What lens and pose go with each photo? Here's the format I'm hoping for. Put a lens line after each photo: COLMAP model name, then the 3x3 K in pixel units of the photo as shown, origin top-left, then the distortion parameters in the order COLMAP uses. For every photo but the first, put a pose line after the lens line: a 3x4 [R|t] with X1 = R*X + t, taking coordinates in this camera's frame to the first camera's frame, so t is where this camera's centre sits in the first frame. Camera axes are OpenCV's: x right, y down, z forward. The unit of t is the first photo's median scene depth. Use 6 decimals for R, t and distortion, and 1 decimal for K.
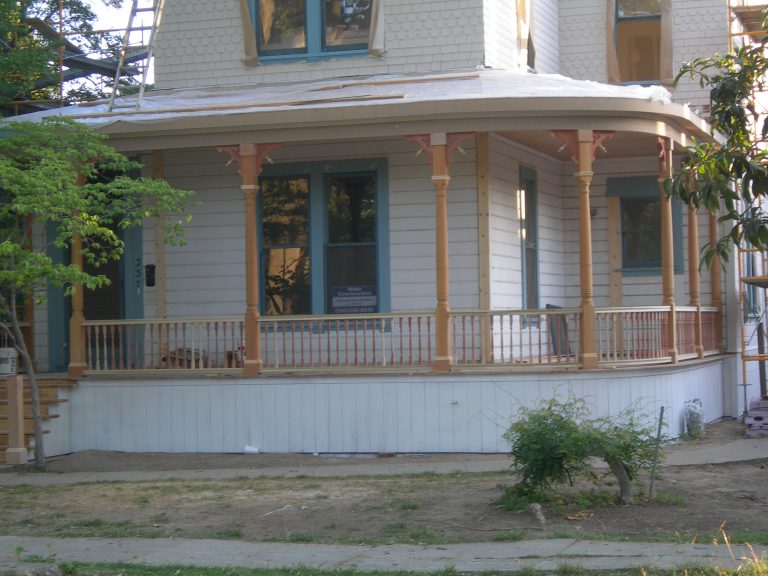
lens RADIAL K [[1714.3, 0, 384.0], [0, 1714.3, 288.0], [0, 0, 1]] dist [-0.003339, -0.068122]
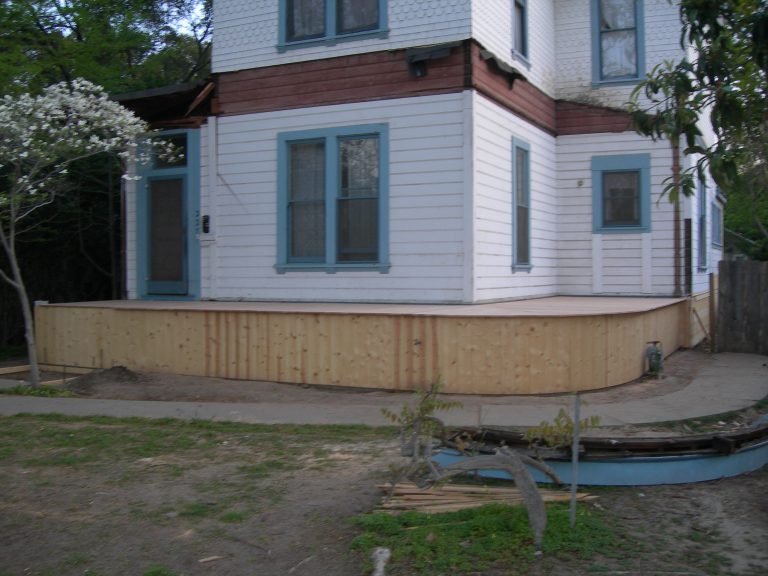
lens RADIAL K [[842.1, 0, 384.0], [0, 842.1, 288.0], [0, 0, 1]] dist [-0.183605, 0.015172]
pose [[0.988852, 0.022799, -0.147148, 0.081822], [-0.017073, 0.999051, 0.040060, 0.012538], [0.147922, -0.037101, 0.988303, 0.430353]]
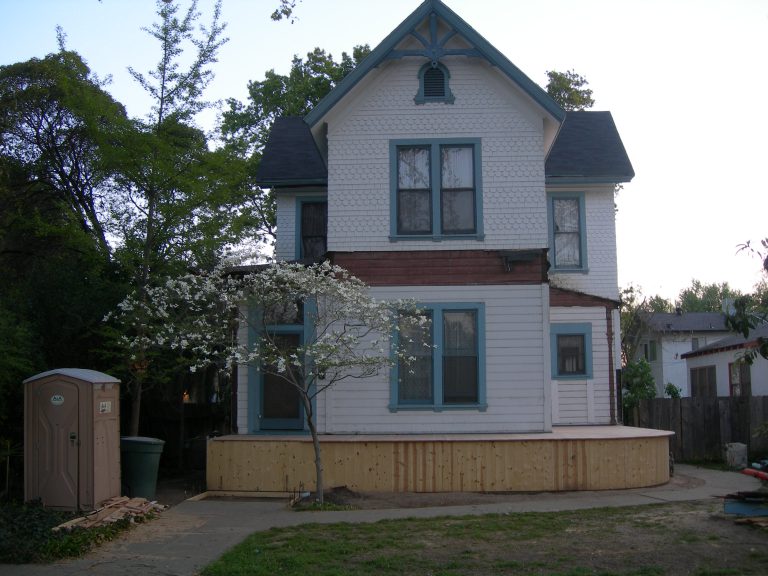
lens RADIAL K [[842.1, 0, 384.0], [0, 842.1, 288.0], [0, 0, 1]] dist [-0.183605, 0.015172]
pose [[0.969233, 0.050506, 0.240908, -0.270838], [-0.020758, 0.992008, -0.124458, 0.010355], [-0.245269, 0.115628, 0.962535, 0.262551]]
